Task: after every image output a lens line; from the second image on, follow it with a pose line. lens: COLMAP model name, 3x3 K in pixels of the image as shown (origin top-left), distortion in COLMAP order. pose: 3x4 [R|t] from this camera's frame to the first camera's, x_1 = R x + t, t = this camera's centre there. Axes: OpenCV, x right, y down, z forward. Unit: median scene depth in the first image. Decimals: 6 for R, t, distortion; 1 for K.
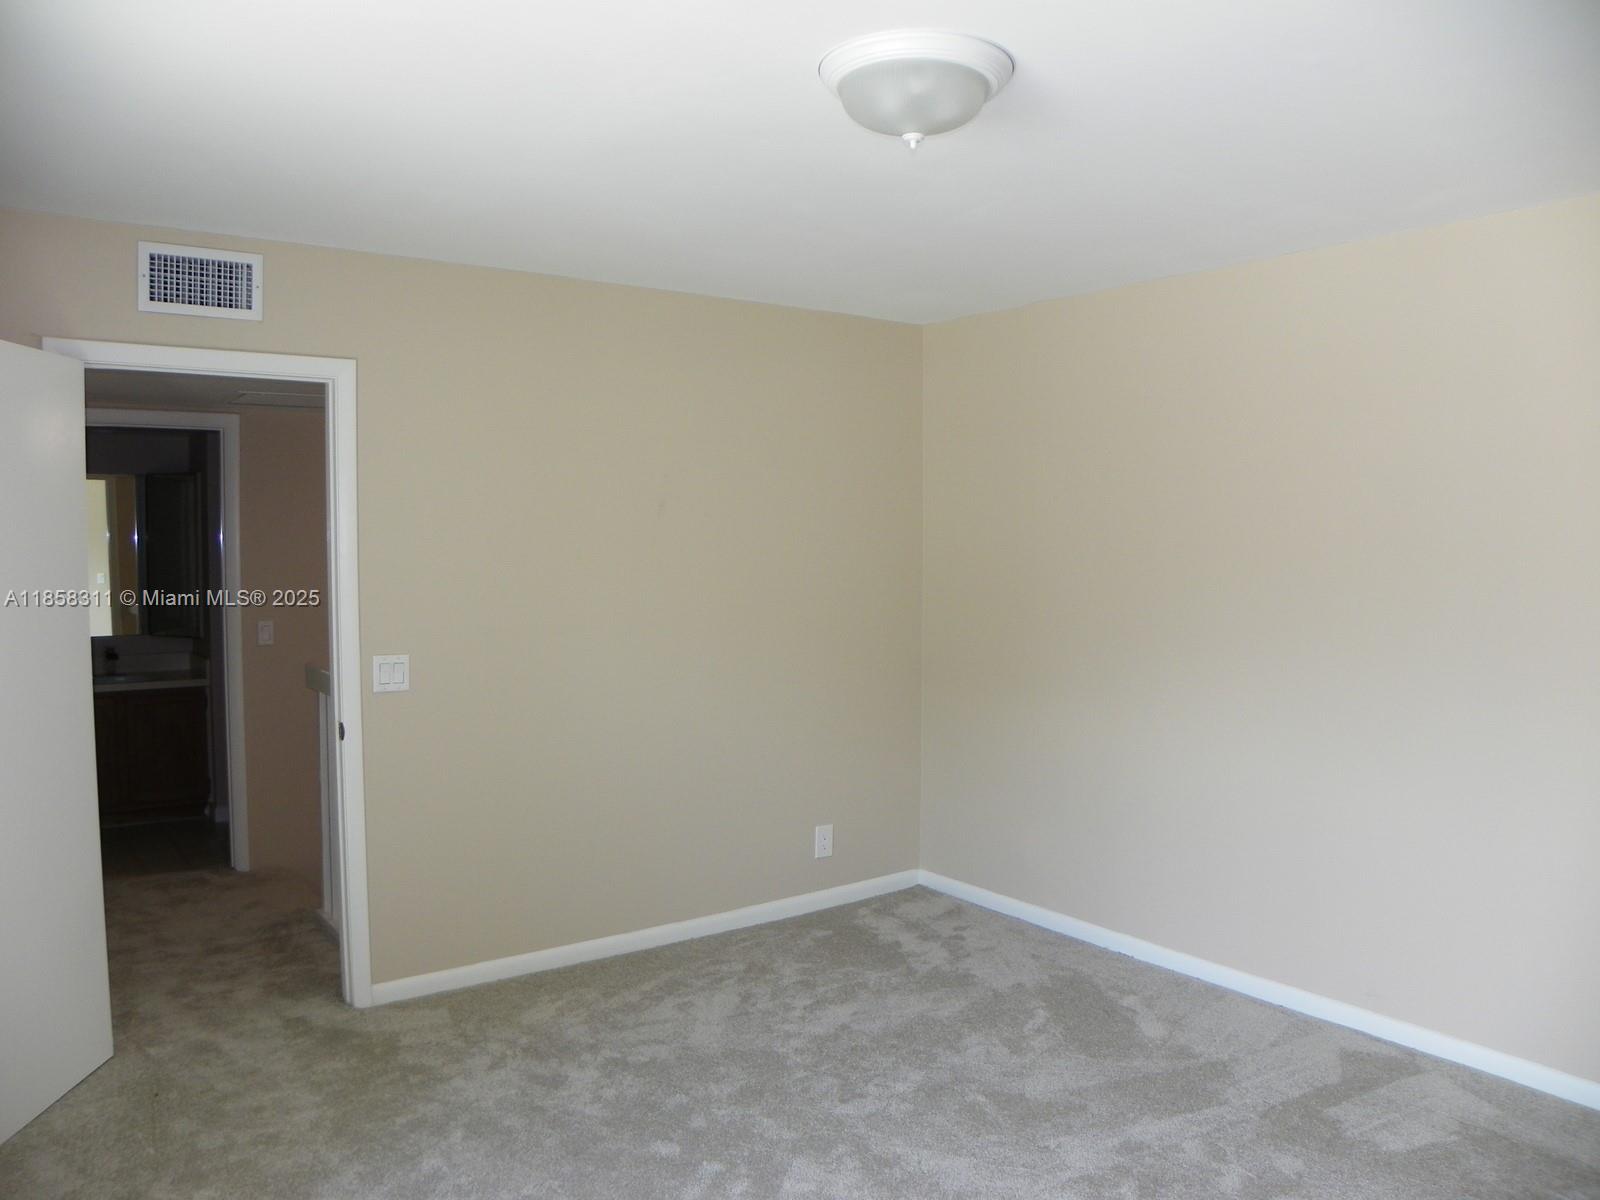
lens RADIAL K [[1220.3, 0, 802.3], [0, 1220.3, 607.6], [0, 0, 1]] dist [-0.052360, 0.001372]
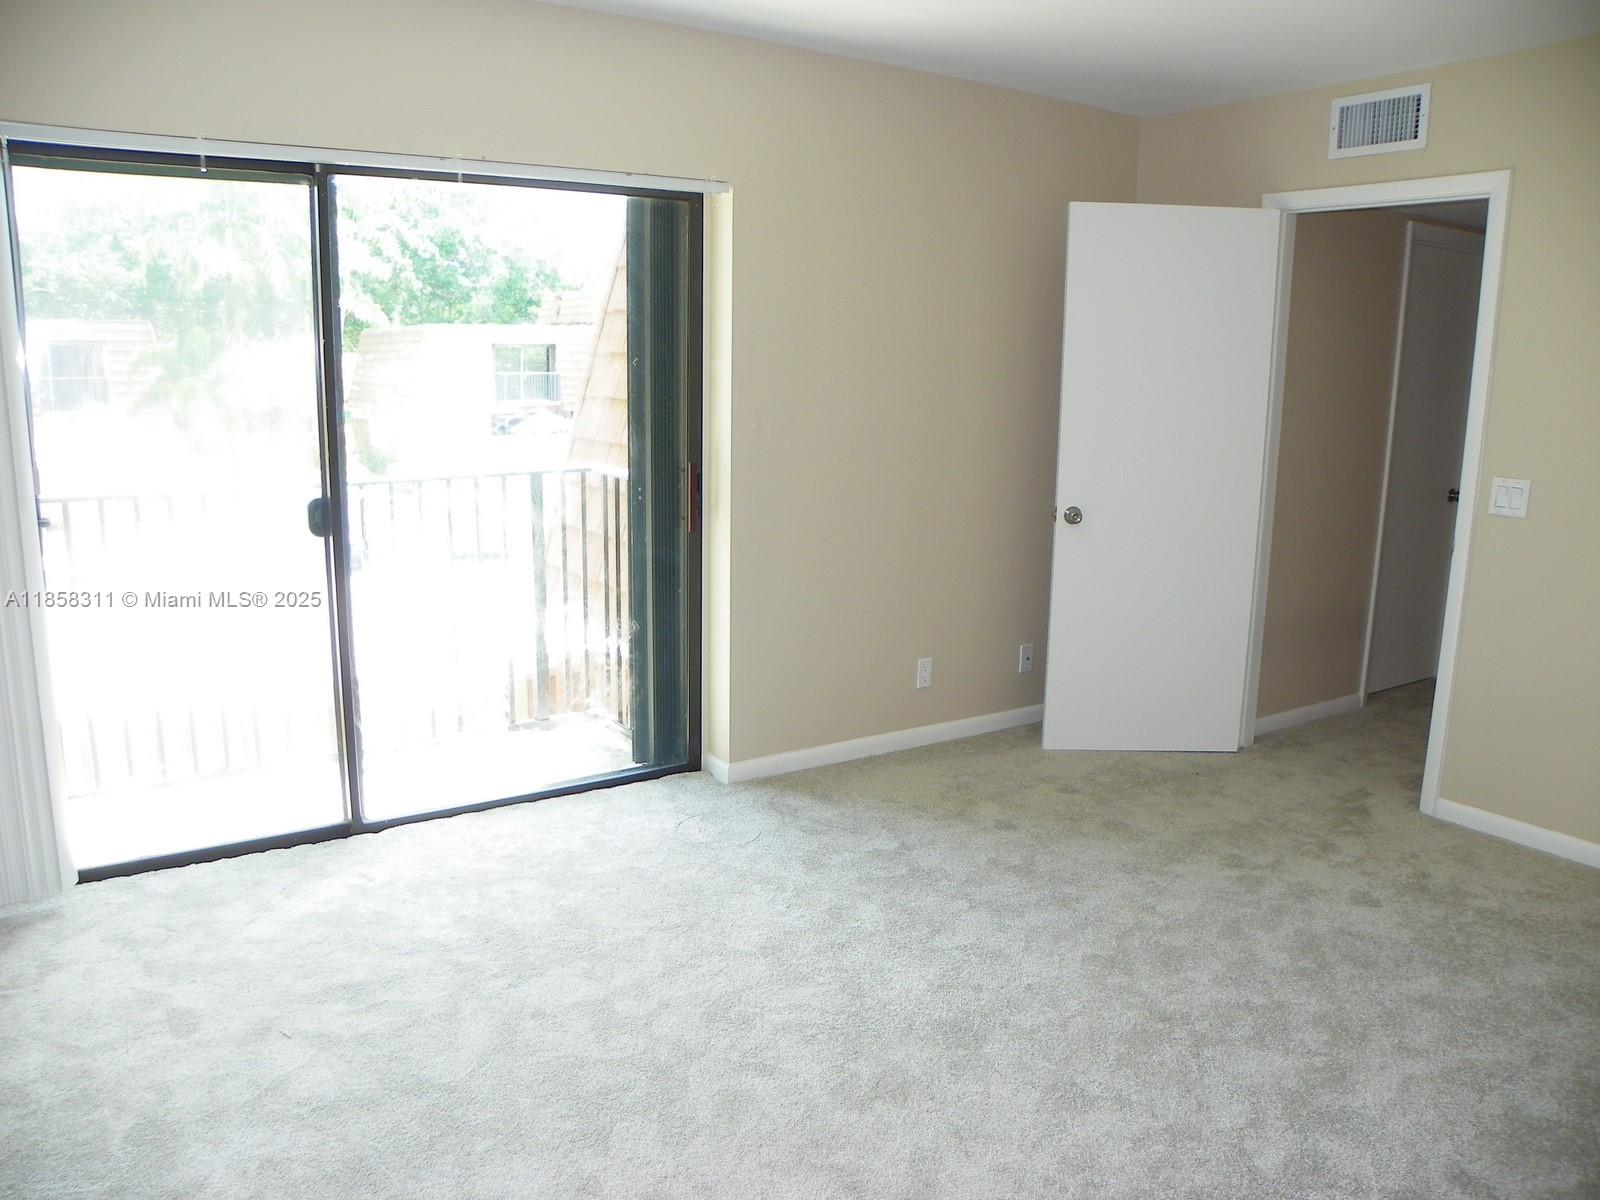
lens RADIAL K [[1220.3, 0, 802.2], [0, 1220.3, 597.6], [0, 0, 1]] dist [-0.052360, 0.001372]
pose [[0.005419, 0.187816, -0.982189, 0.686347], [-0.082954, 0.978903, 0.186730, 0.000700], [0.996539, 0.080464, 0.020884, 0.475872]]
